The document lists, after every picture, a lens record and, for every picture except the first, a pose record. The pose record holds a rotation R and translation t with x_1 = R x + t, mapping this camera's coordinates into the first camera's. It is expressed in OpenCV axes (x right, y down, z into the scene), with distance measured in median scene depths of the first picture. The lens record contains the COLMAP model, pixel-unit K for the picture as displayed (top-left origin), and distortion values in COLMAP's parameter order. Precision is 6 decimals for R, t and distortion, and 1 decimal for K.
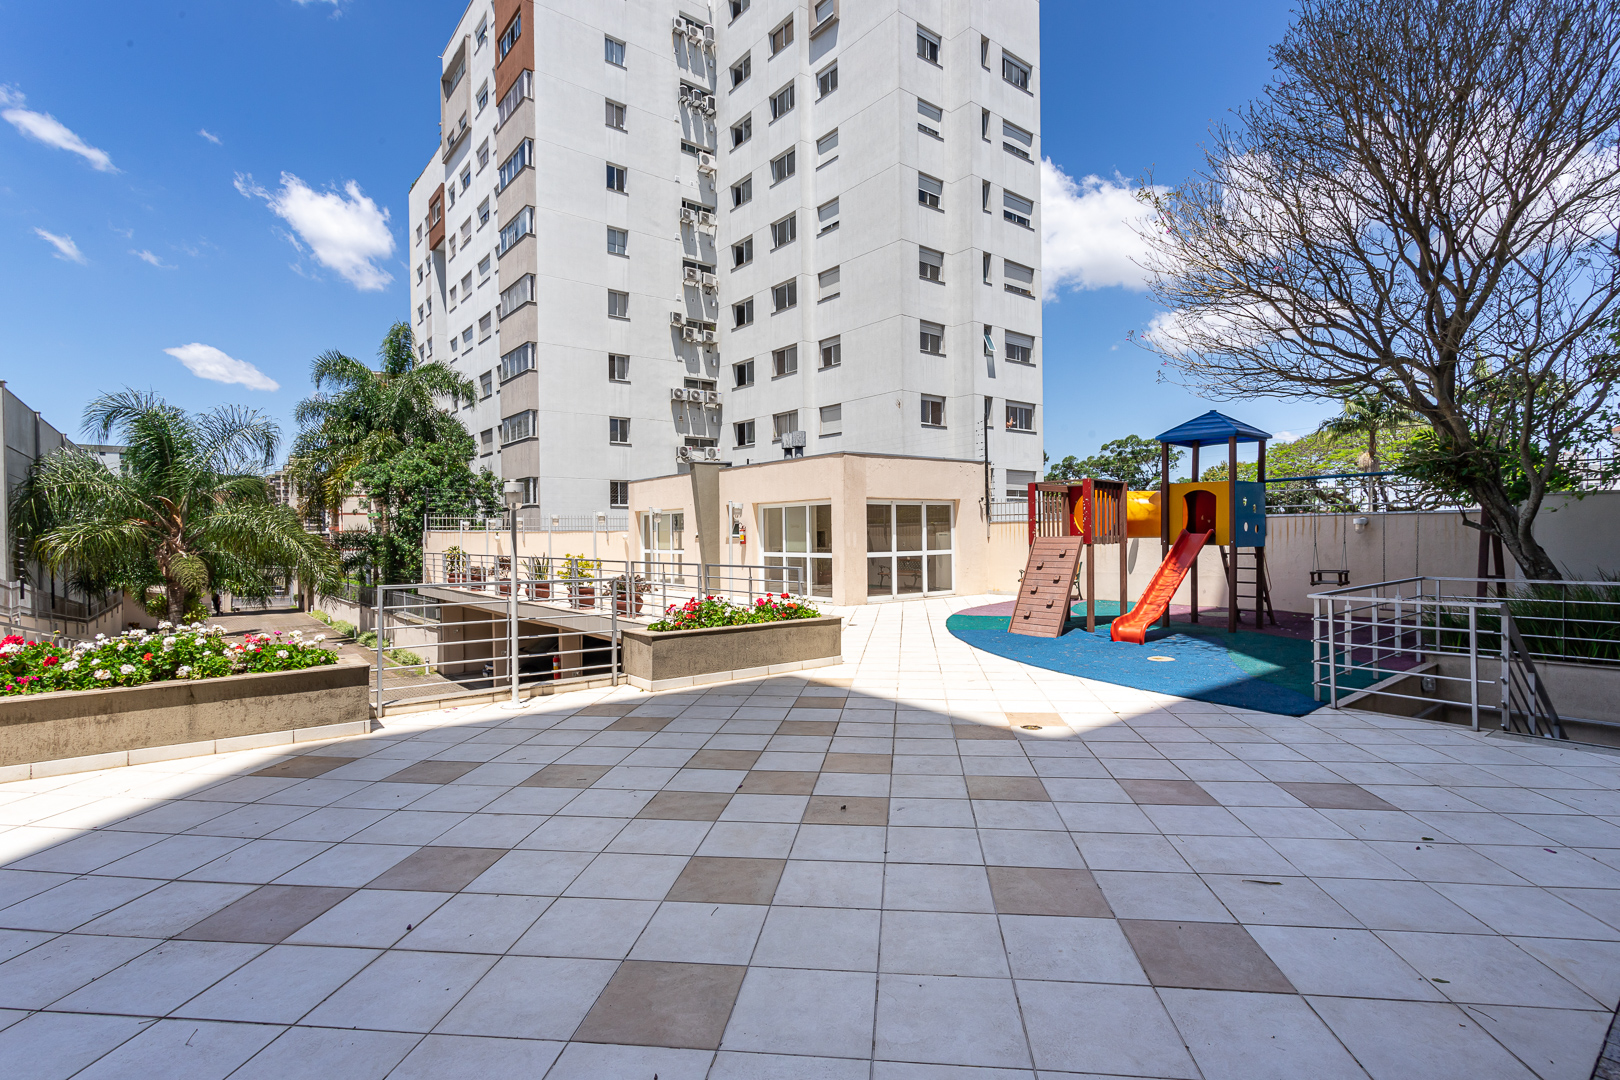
lens RADIAL K [[761.4, 0, 814.0], [0, 761.4, 536.2], [0, 0, 1]] dist [-0.002174, 0.000977]
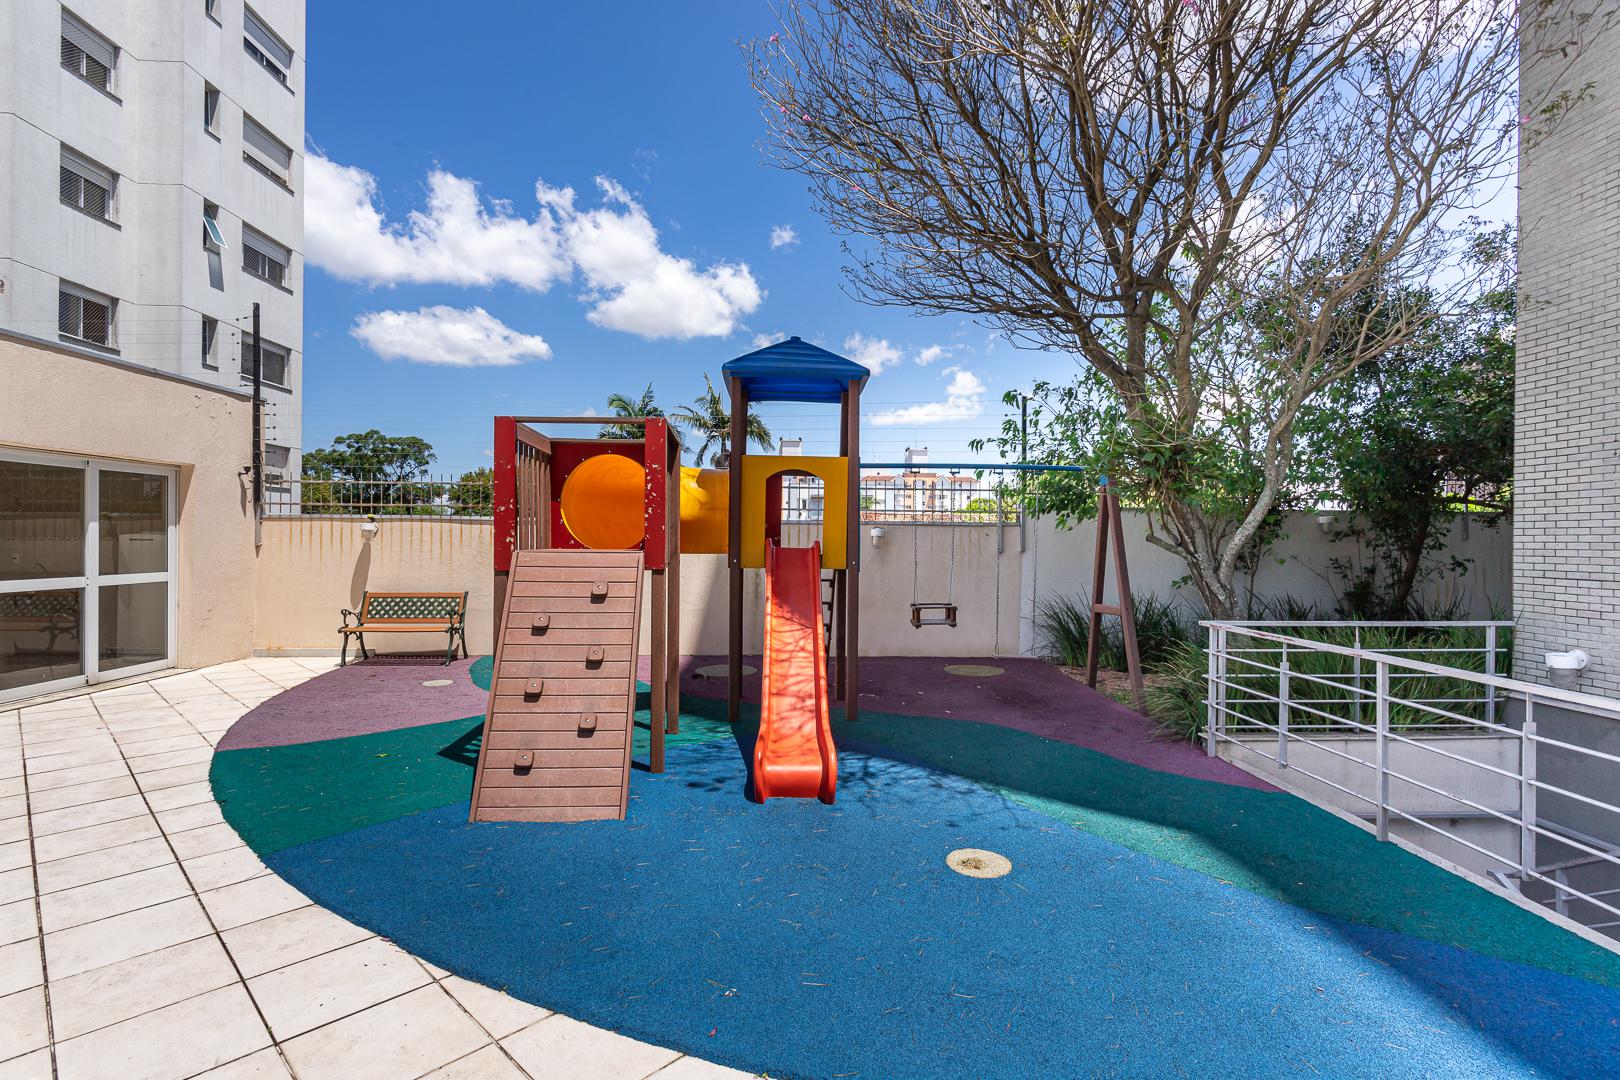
lens RADIAL K [[763.5, 0, 810.0], [0, 763.5, 540.0], [0, 0, 1]] dist [0.000719, 0.000977]
pose [[0.593900, 0.018252, 0.804332, 0.037896], [-0.013352, 0.999829, -0.012830, -0.001111], [-0.804428, -0.003120, 0.594042, 0.405572]]
